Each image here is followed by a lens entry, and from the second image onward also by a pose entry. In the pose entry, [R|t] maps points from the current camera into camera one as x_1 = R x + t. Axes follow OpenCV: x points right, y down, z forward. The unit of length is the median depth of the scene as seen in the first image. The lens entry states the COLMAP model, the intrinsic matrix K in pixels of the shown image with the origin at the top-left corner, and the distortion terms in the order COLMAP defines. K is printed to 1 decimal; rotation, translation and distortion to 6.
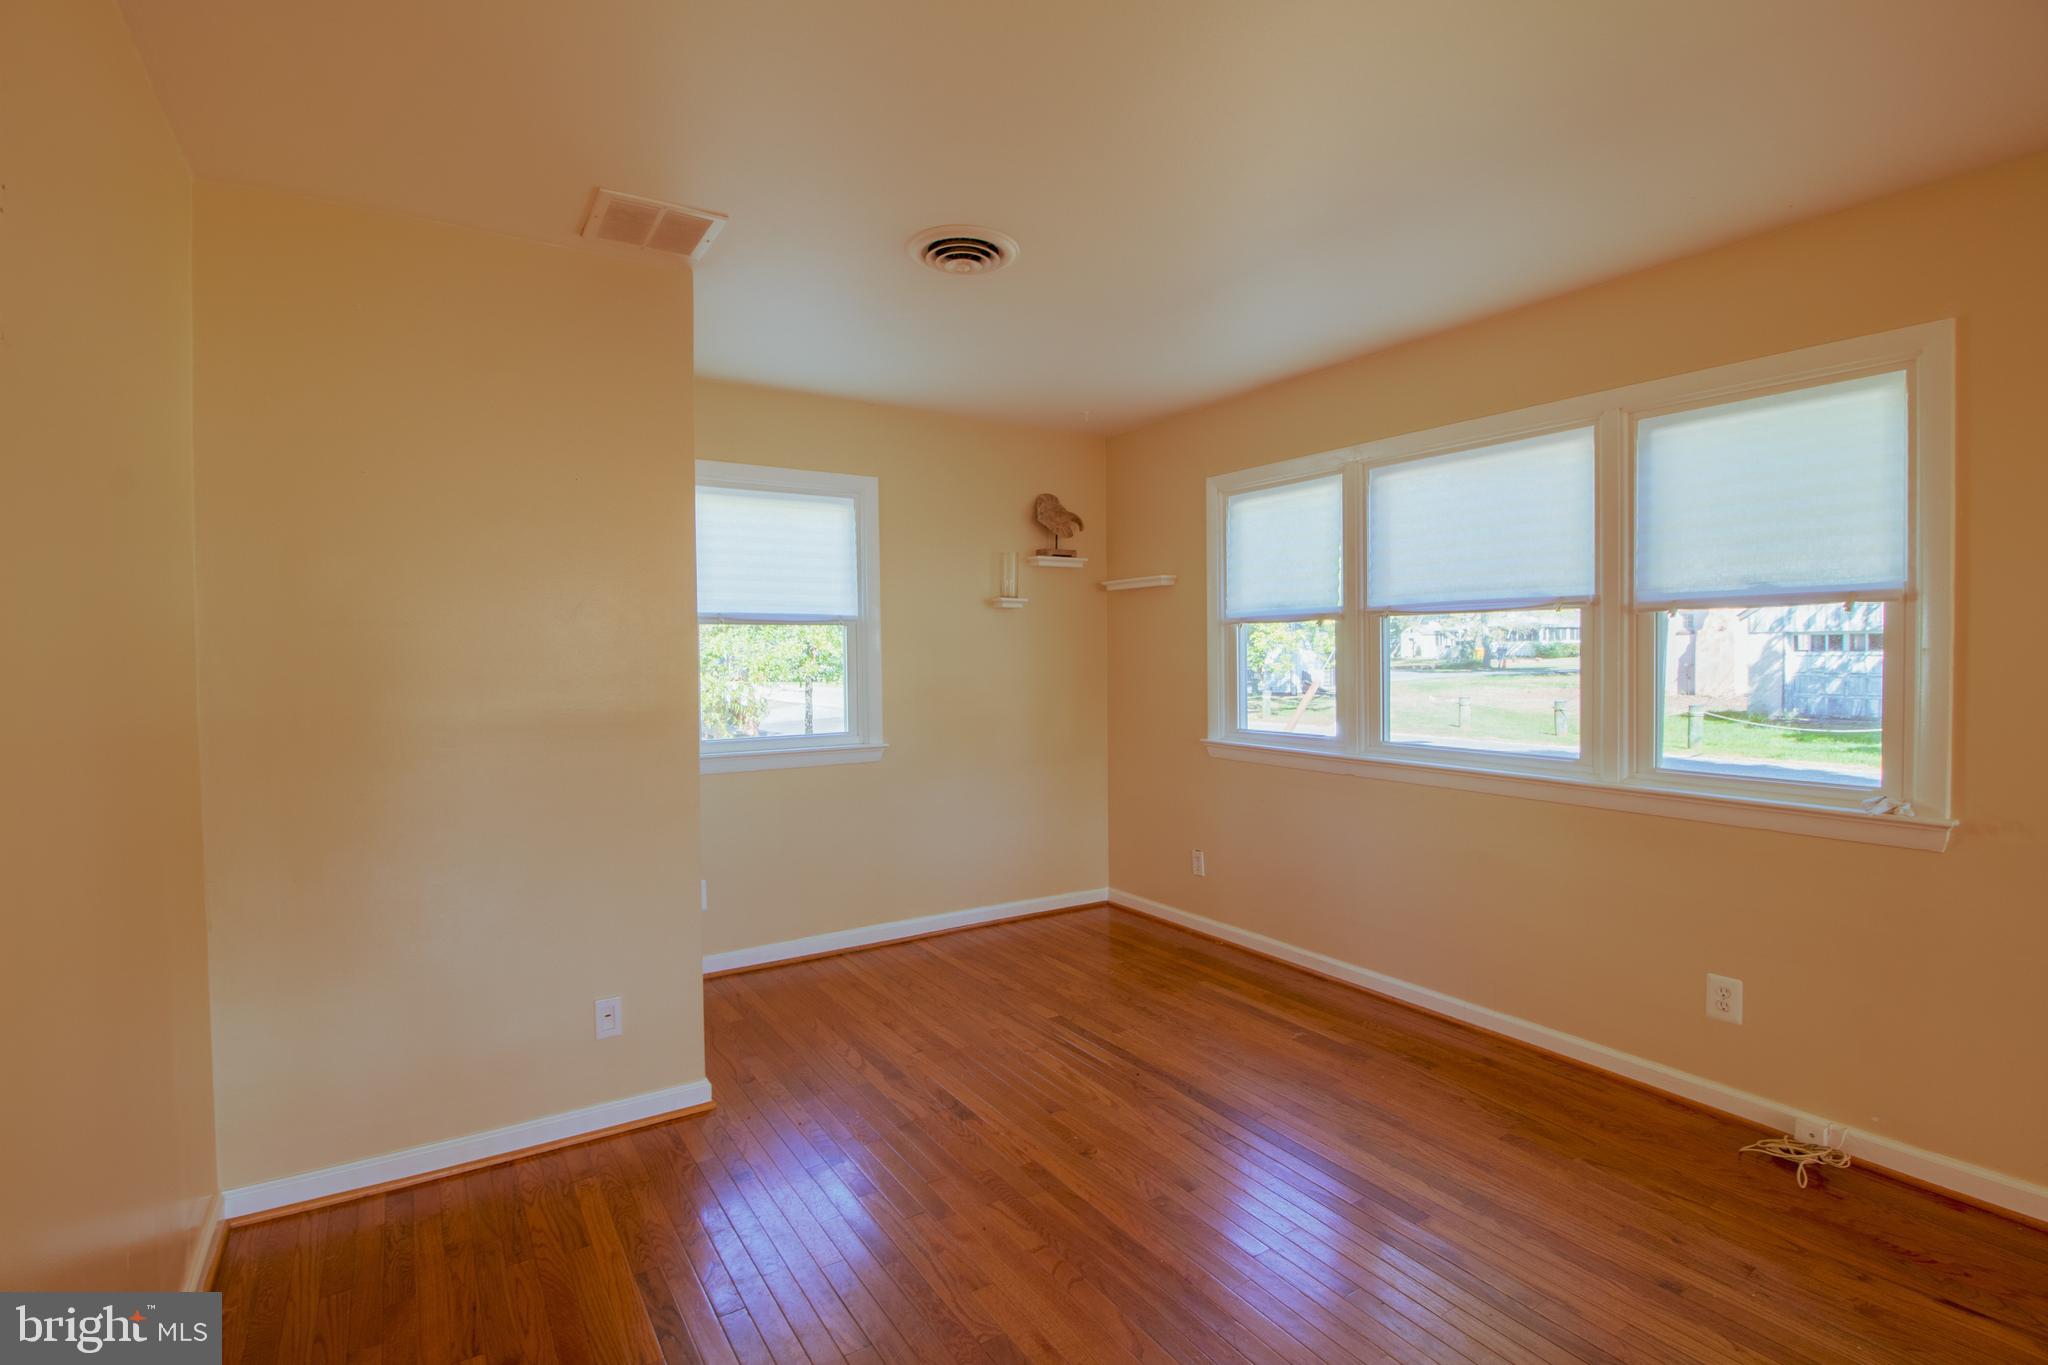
lens RADIAL K [[970.2, 0, 1025.5], [0, 970.2, 673.3], [0, 0, 1]] dist [-0.005471, -0.001164]
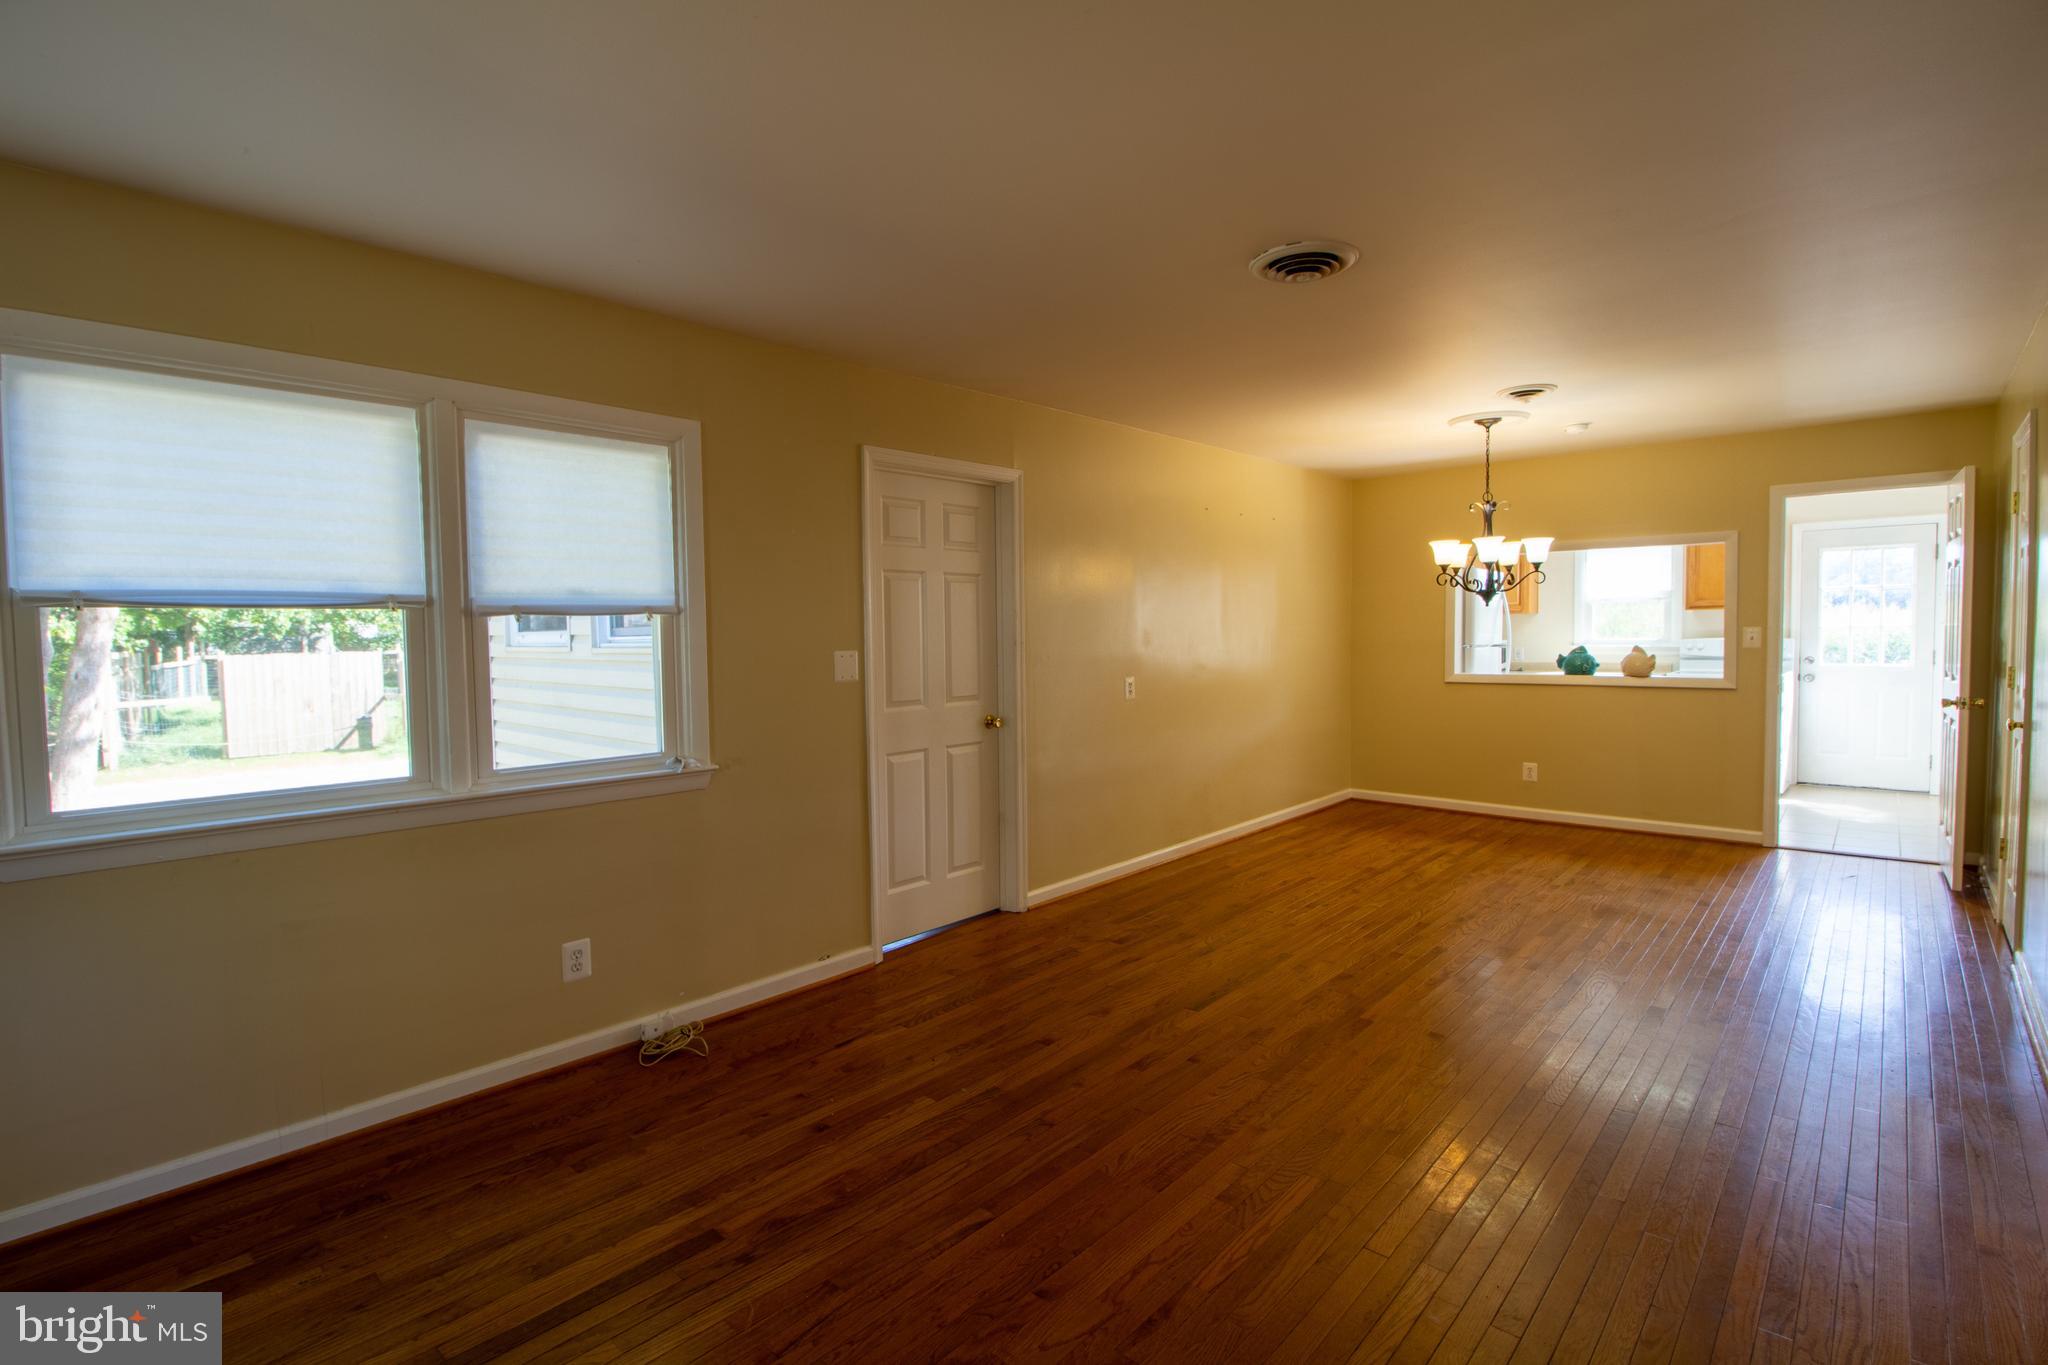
lens RADIAL K [[970.2, 0, 1013.5], [0, 970.2, 679.4], [0, 0, 1]] dist [-0.005471, -0.001164]
pose [[-0.242259, -0.033417, 0.969636, -0.541878], [0.042715, 0.998070, 0.045069, -0.022694], [-0.969271, 0.052337, -0.240364, 0.842906]]
